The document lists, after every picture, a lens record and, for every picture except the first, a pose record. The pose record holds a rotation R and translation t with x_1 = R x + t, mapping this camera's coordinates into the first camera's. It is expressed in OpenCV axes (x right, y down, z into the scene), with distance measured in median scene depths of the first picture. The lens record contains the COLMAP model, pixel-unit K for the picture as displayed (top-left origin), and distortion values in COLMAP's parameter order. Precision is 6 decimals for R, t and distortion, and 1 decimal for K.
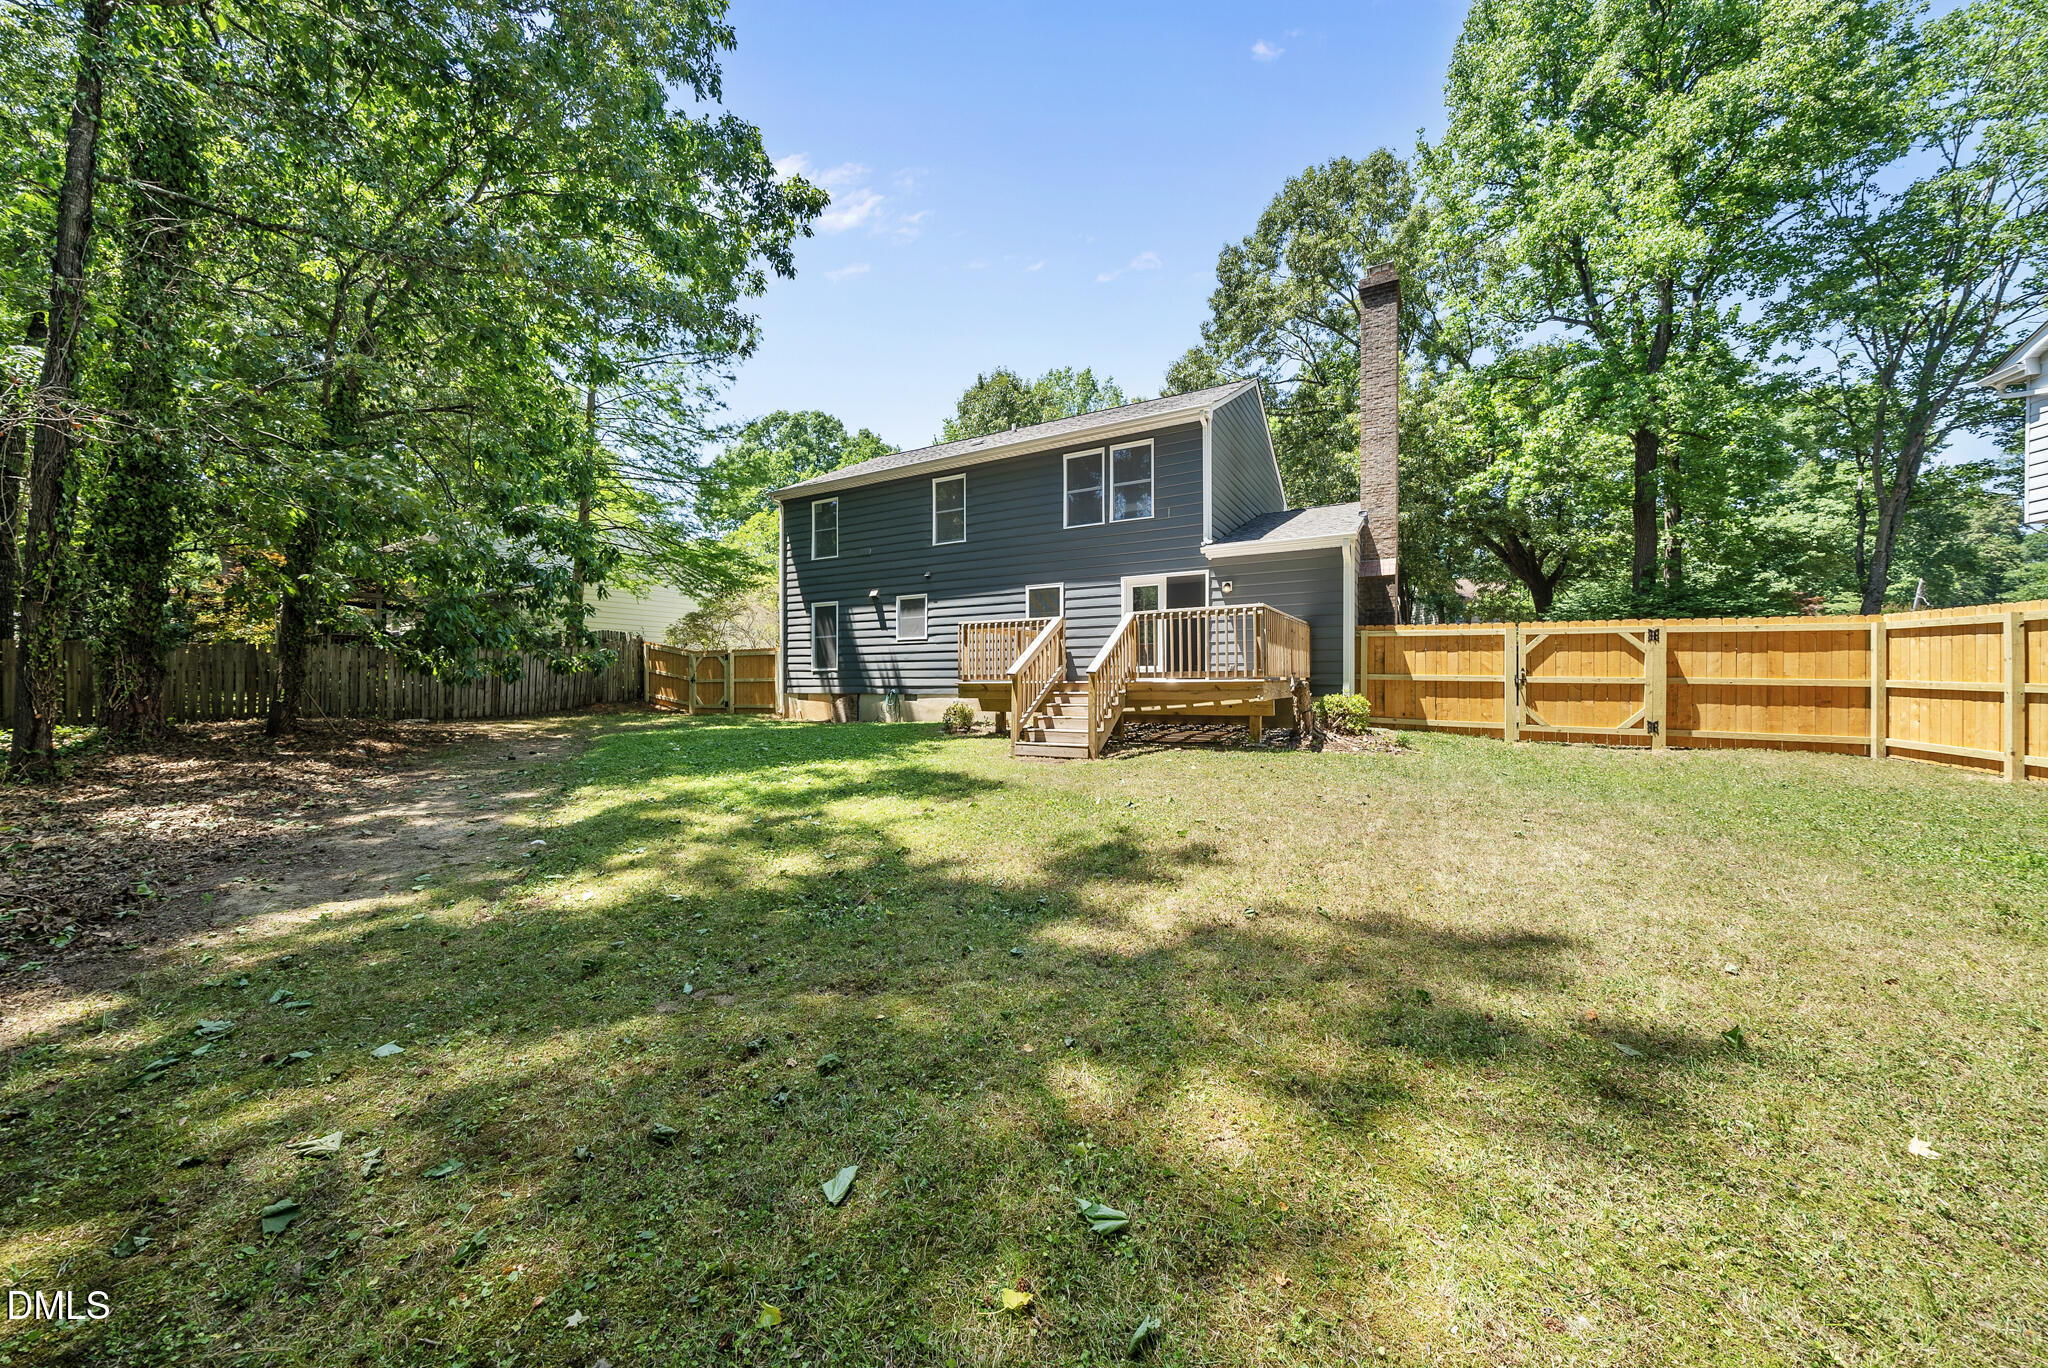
lens RADIAL K [[714.8, 0, 1013.9], [0, 714.8, 679.6], [0, 0, 1]] dist [-0.010753, 0.000014]
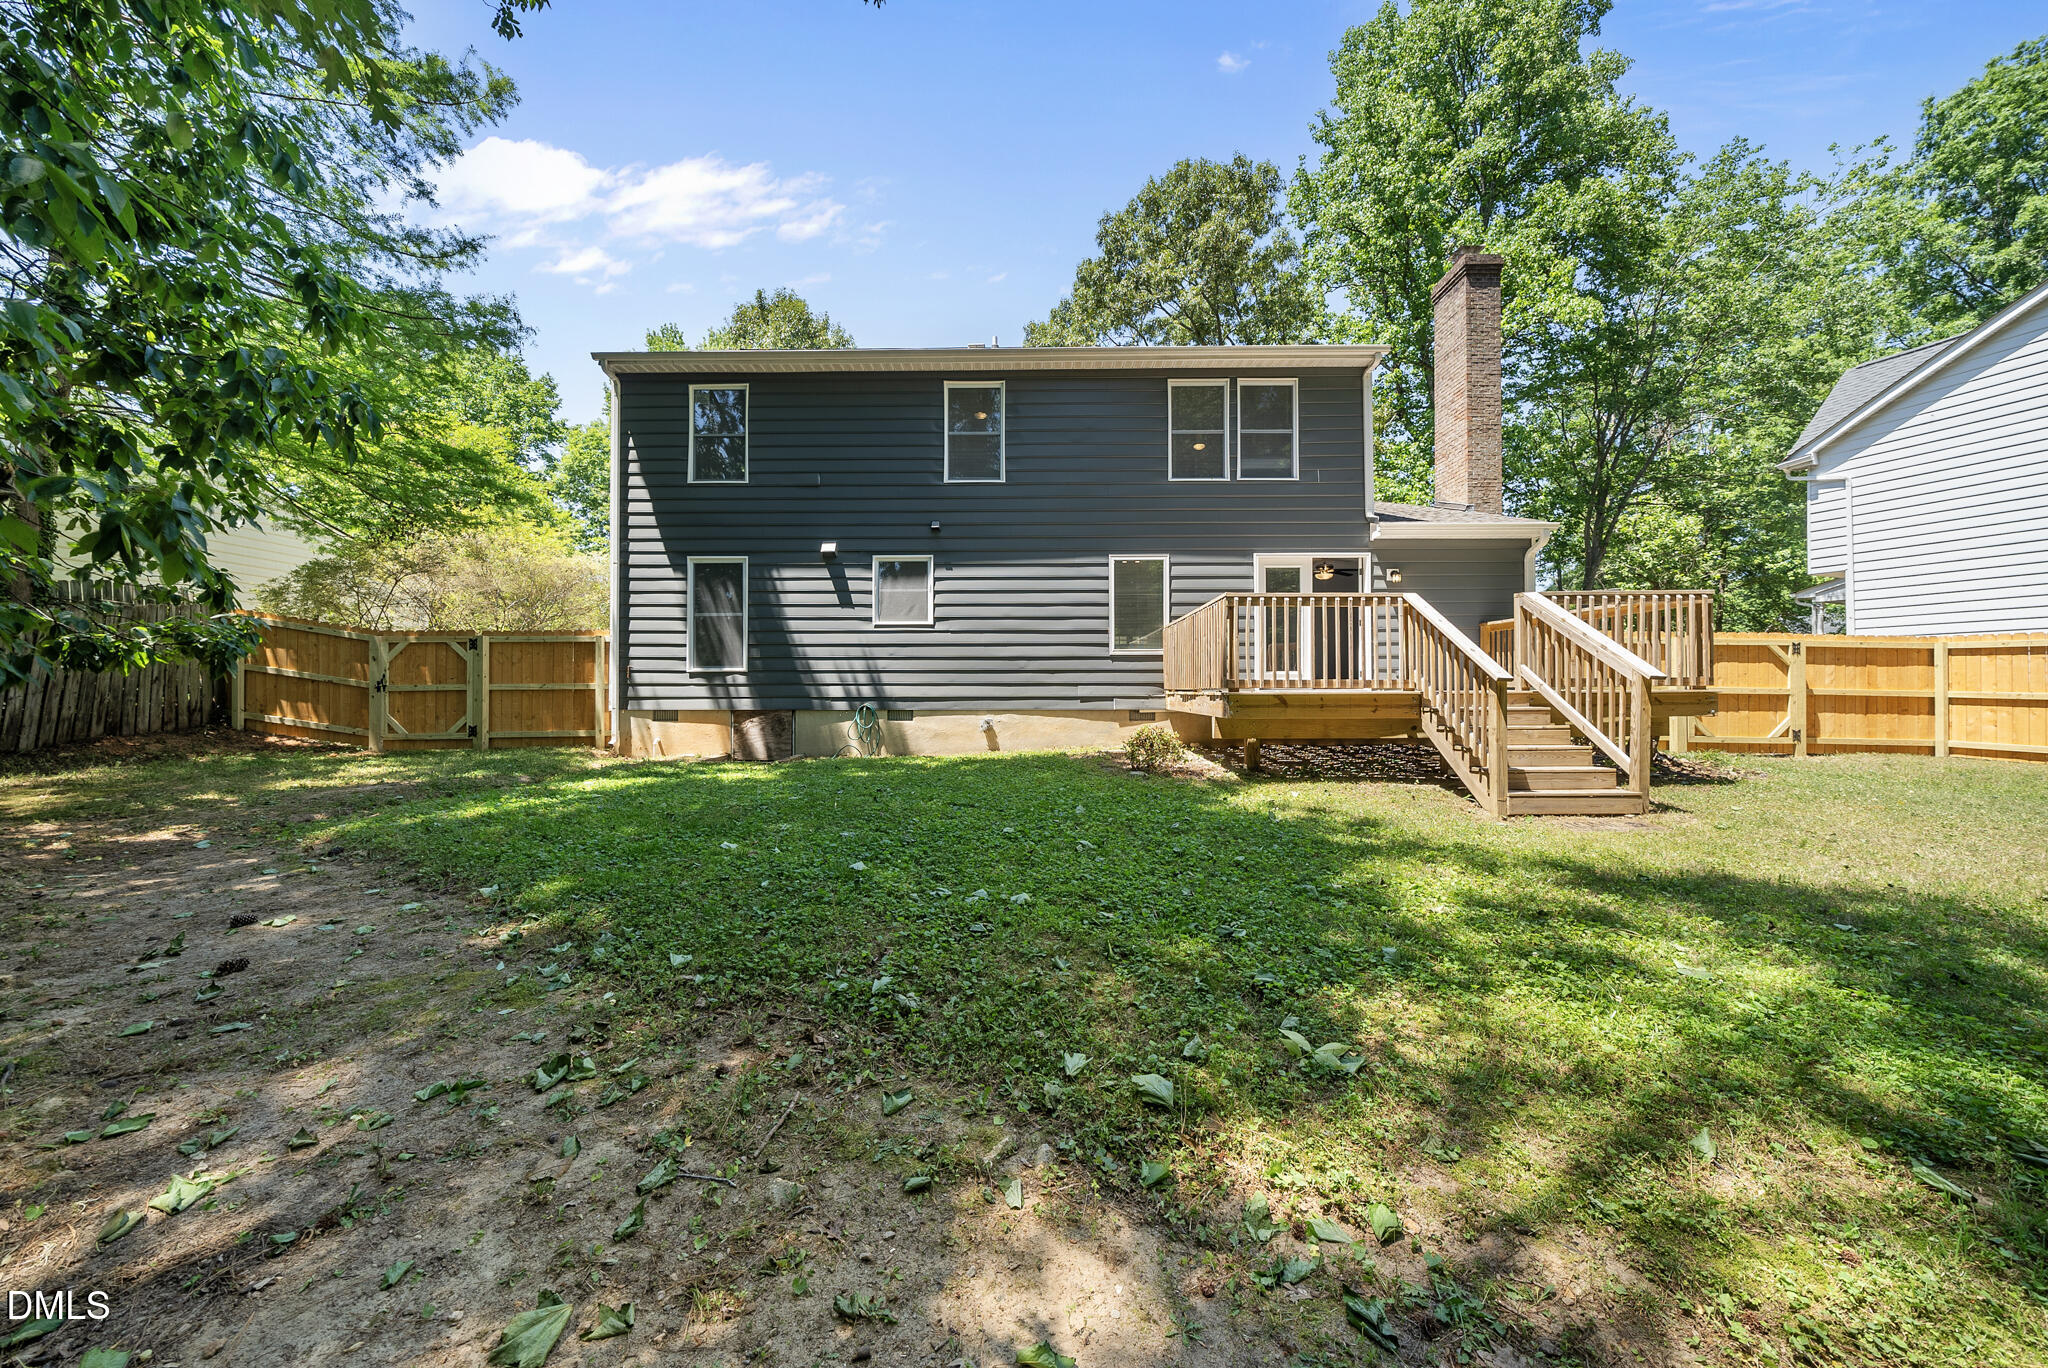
lens RADIAL K [[714.8, 0, 1013.9], [0, 714.8, 679.6], [0, 0, 1]] dist [-0.010753, 0.000014]
pose [[0.867865, 0.008195, 0.496733, -0.369435], [-0.003414, 0.999939, -0.010534, -0.000513], [-0.496789, 0.007446, 0.867840, 0.390836]]
